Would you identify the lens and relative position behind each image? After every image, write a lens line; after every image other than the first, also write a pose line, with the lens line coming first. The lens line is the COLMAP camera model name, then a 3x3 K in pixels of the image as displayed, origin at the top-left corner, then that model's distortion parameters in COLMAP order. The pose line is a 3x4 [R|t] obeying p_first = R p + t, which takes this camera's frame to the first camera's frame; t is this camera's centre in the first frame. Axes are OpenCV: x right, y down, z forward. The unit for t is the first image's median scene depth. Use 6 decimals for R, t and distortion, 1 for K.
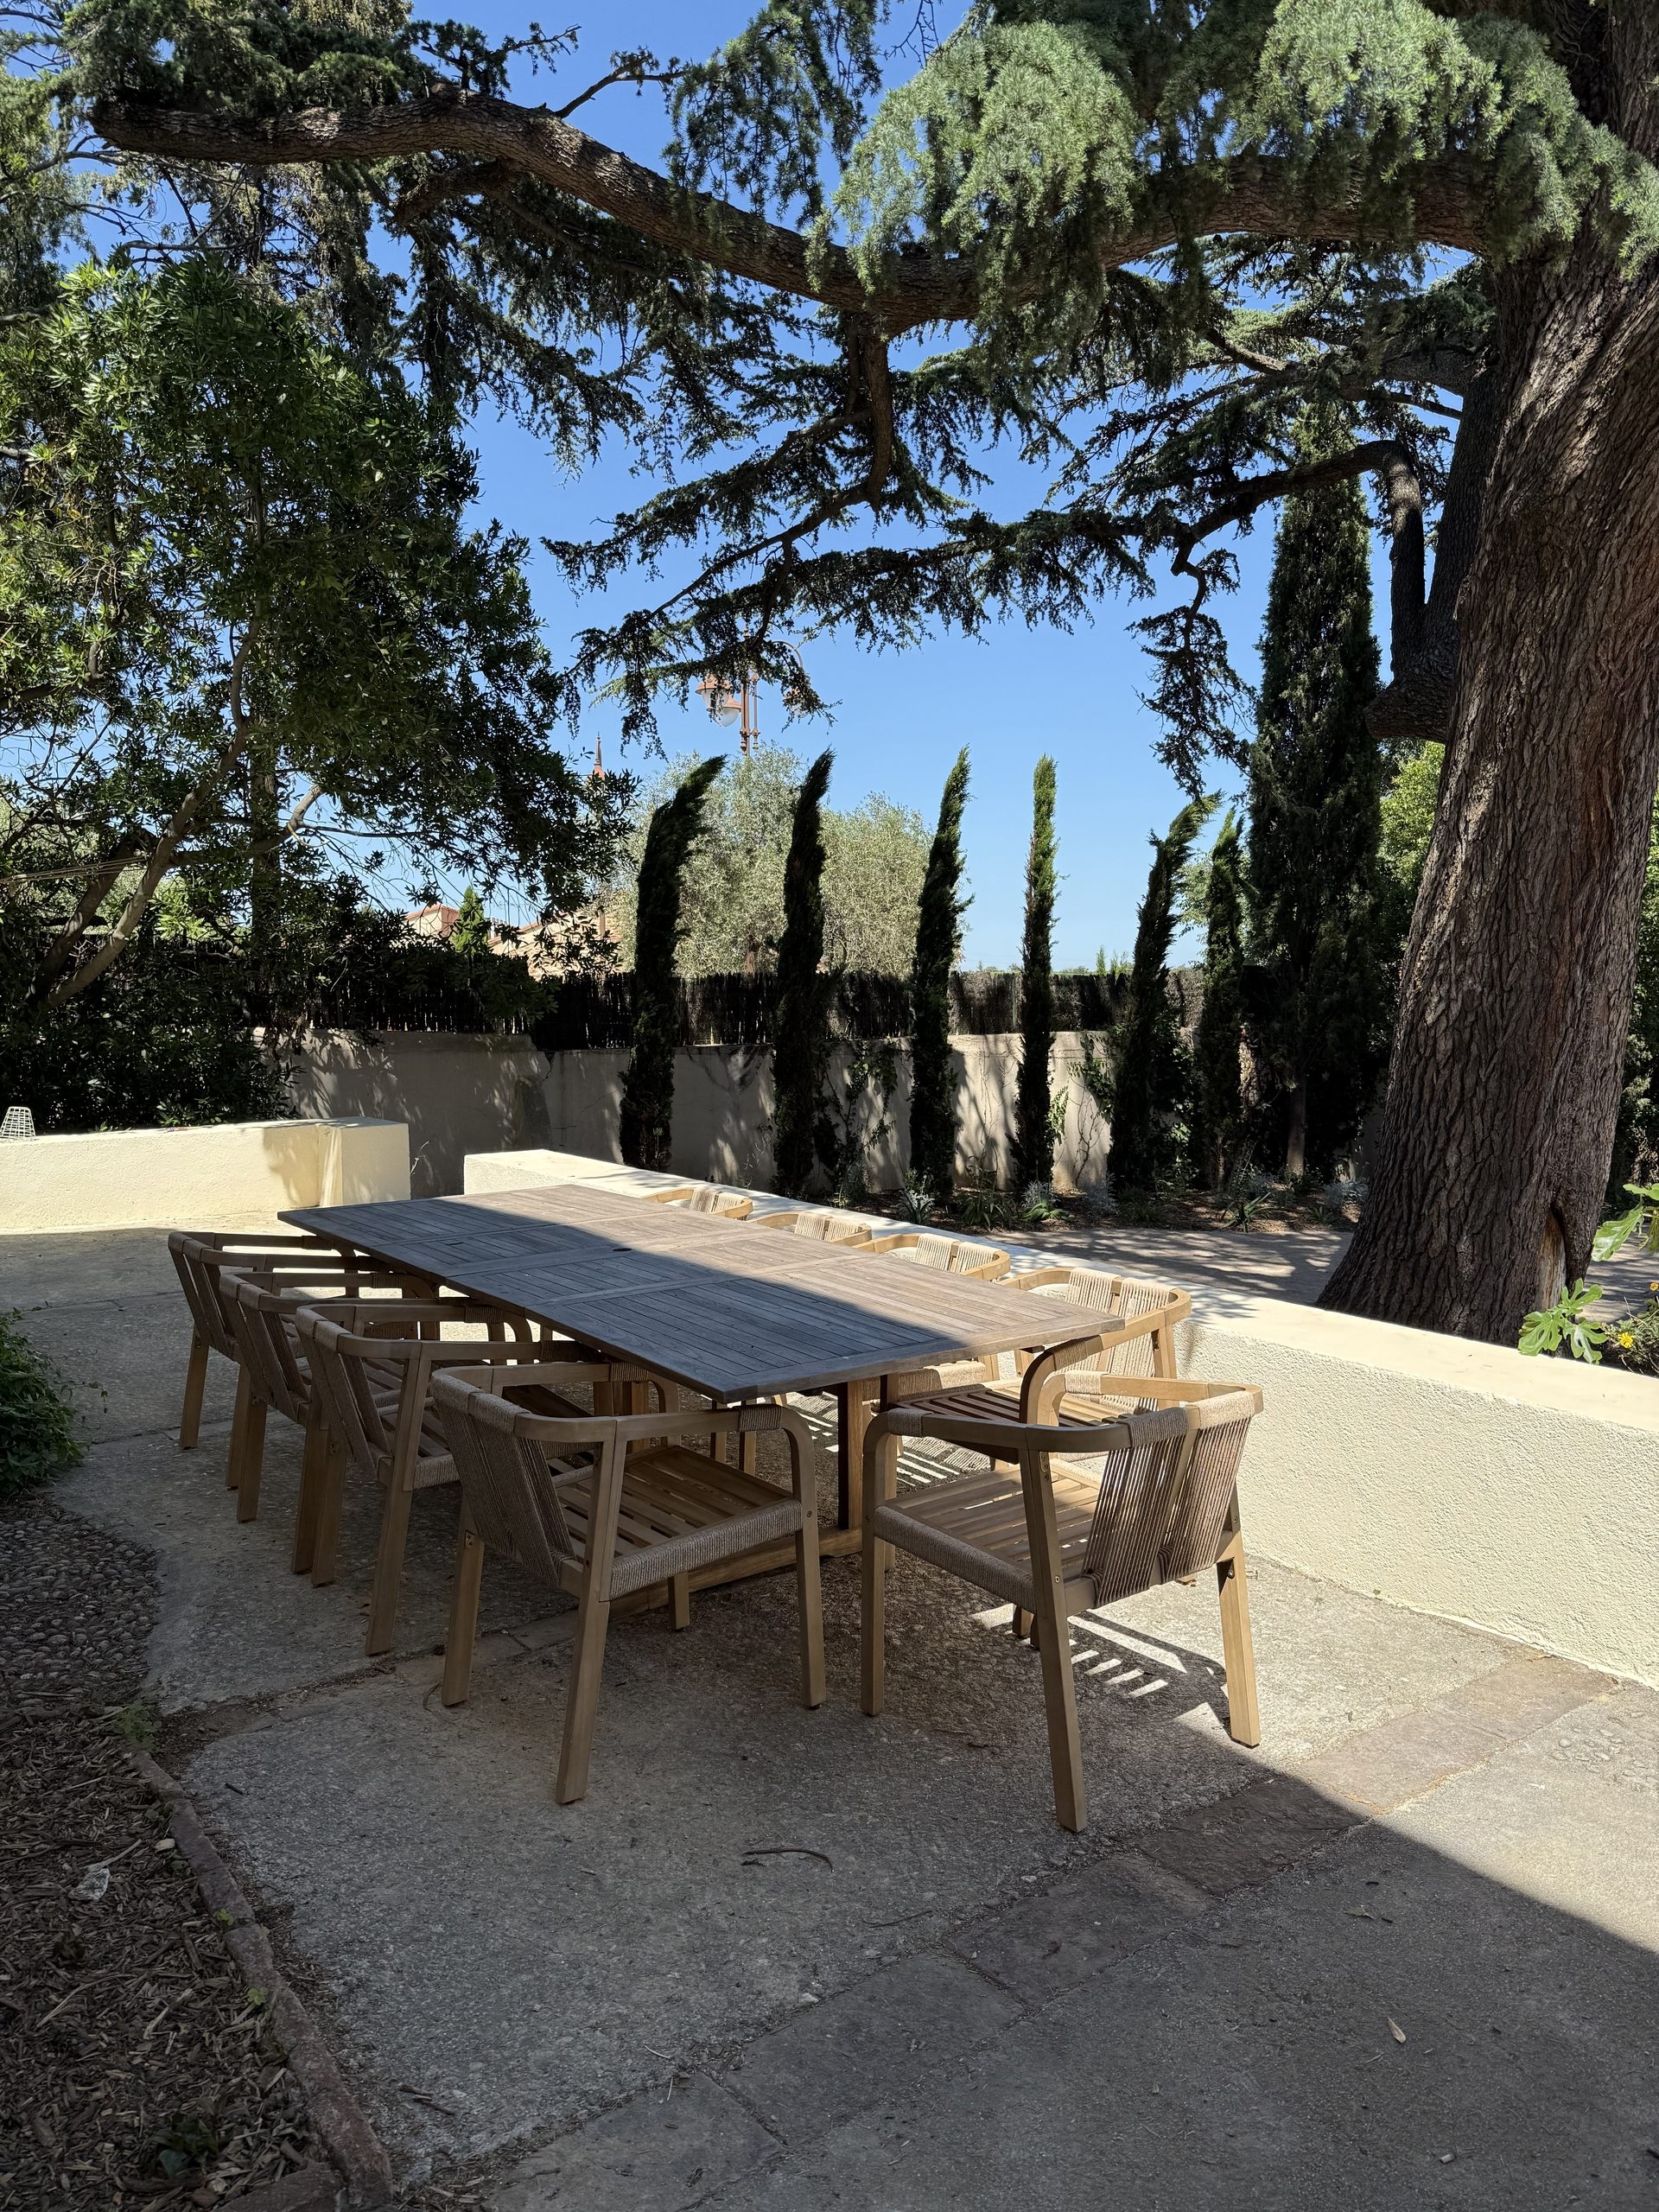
lens RADIAL K [[1552.6, 0, 834.6], [0, 1552.6, 1103.2], [0, 0, 1]] dist [0.058415, -0.095021]
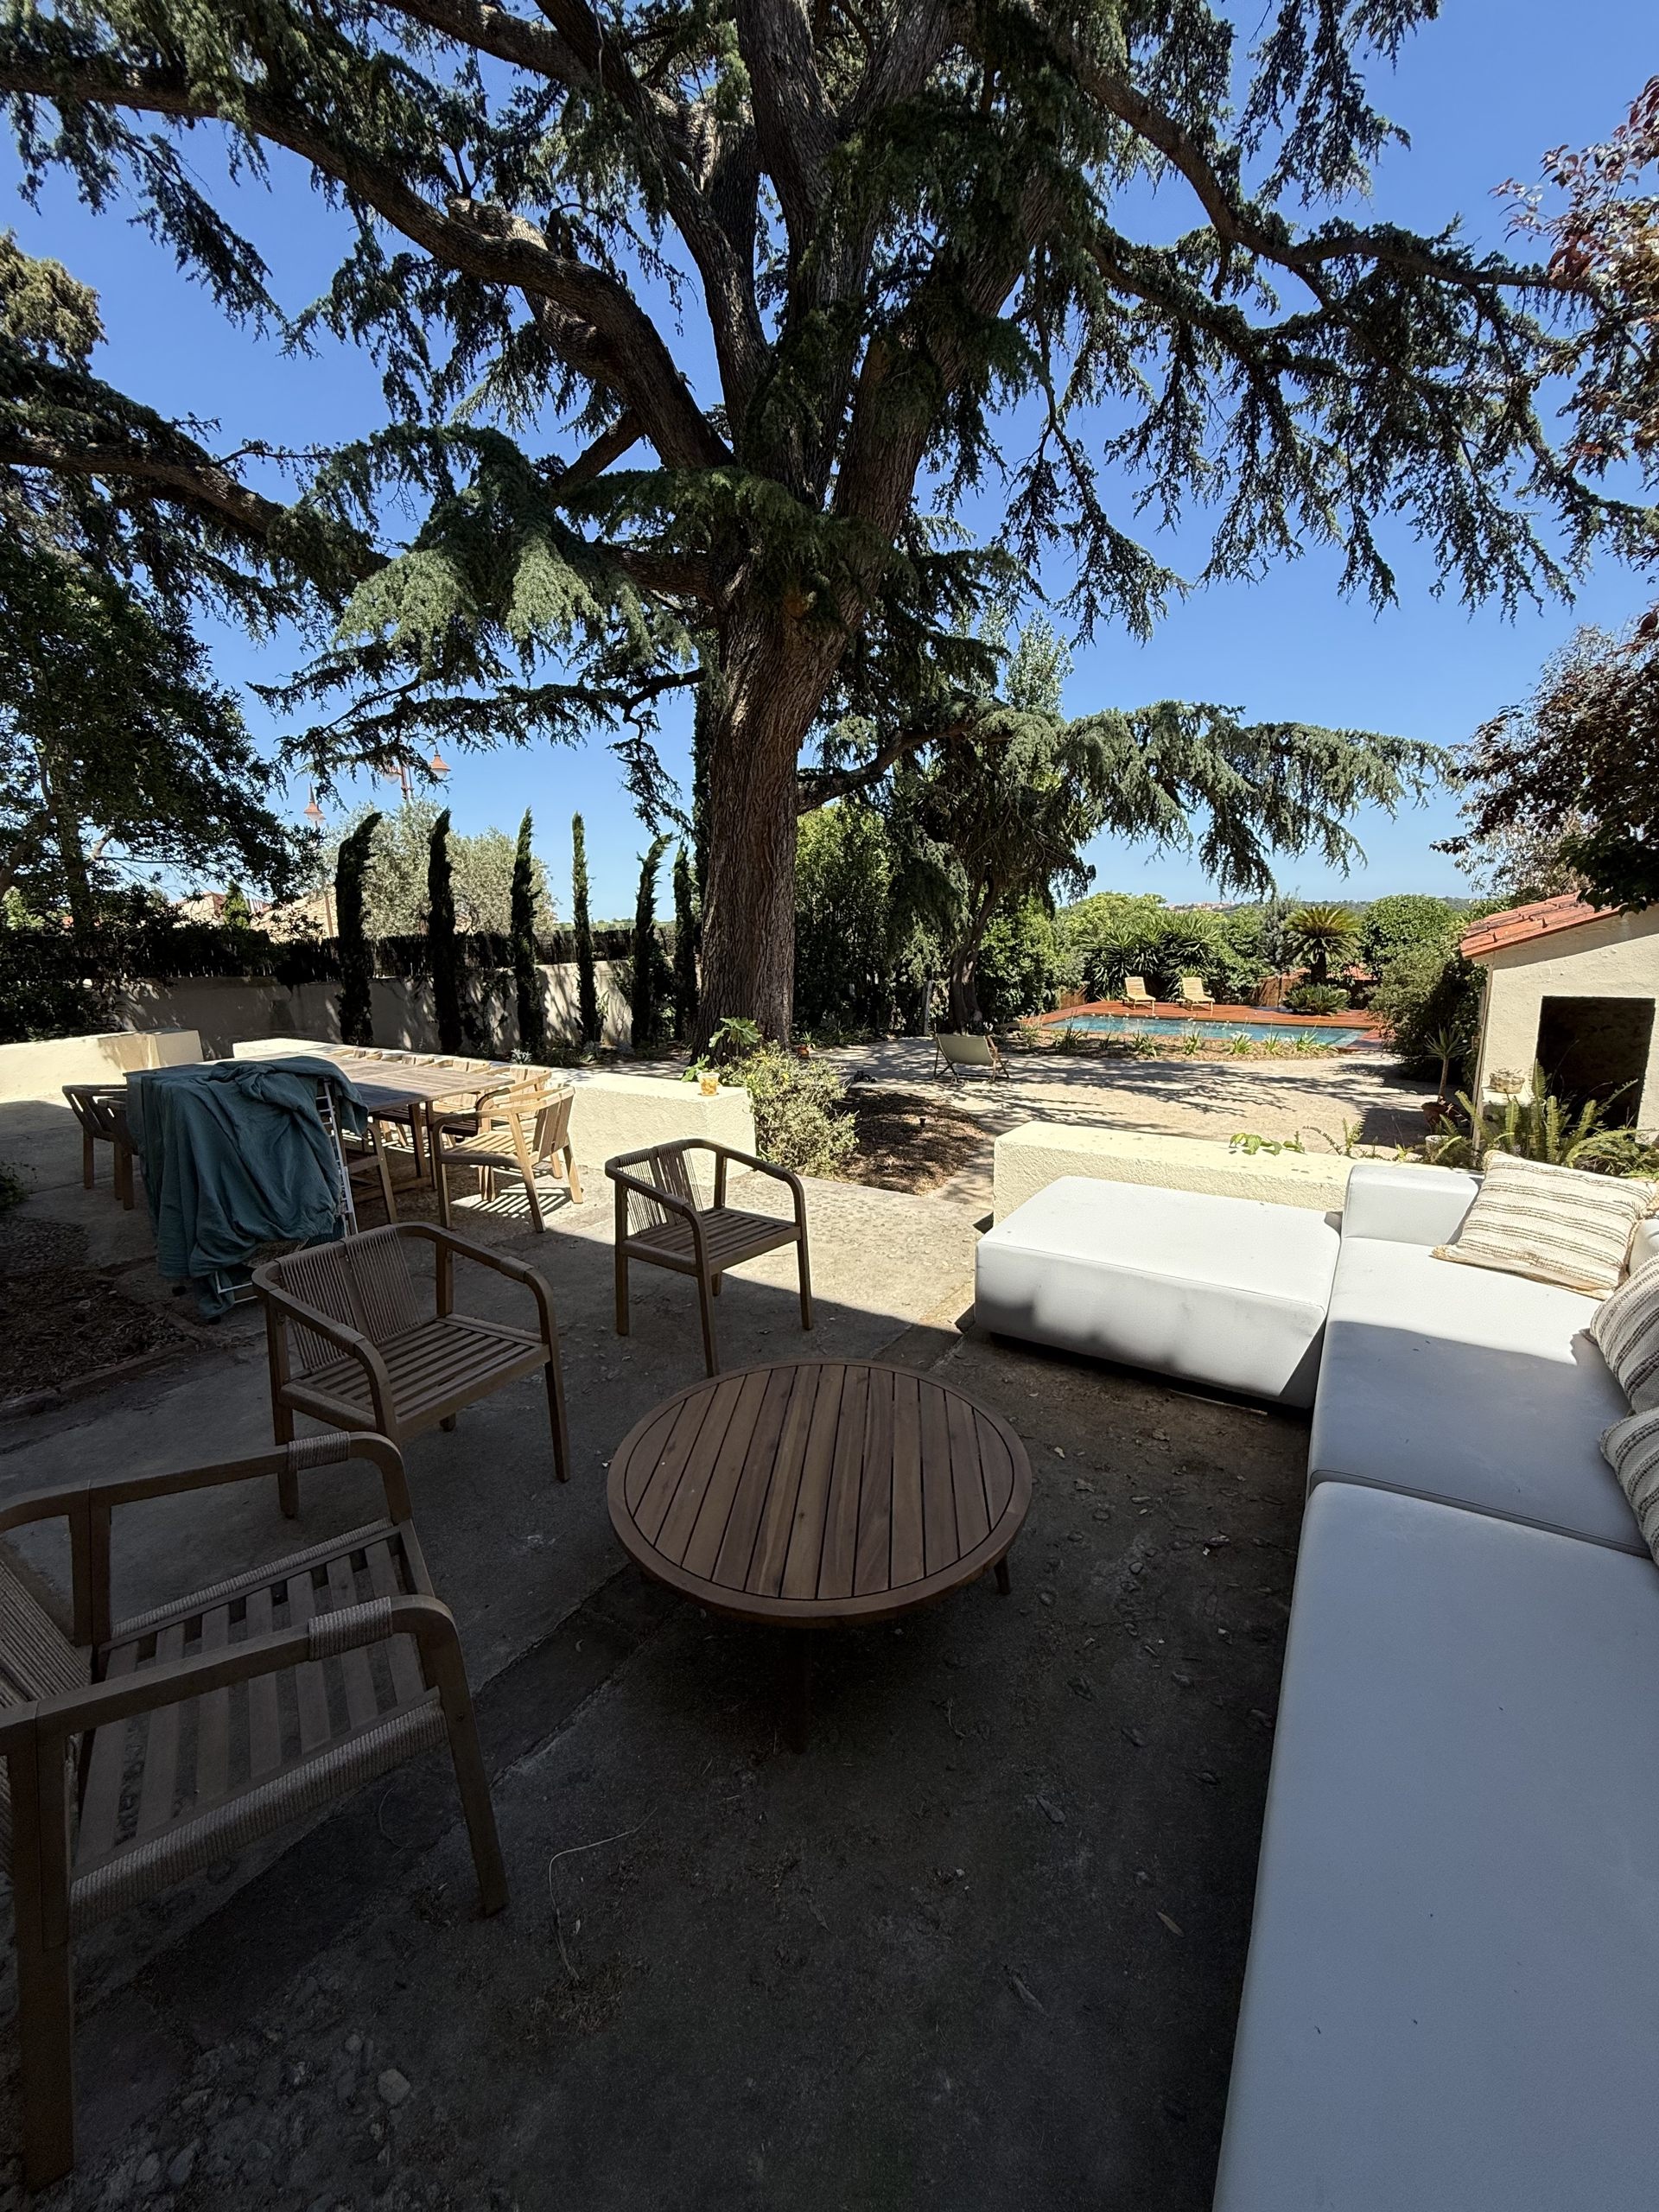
lens RADIAL K [[885.4, 0, 829.9], [0, 885.4, 1100.7], [0, 0, 1]] dist [0.000938, 0.000102]
pose [[0.940235, -0.090219, 0.328358, 0.052931], [0.051622, 0.990884, 0.124438, 0.003591], [-0.336591, -0.100051, 0.936321, -0.161749]]
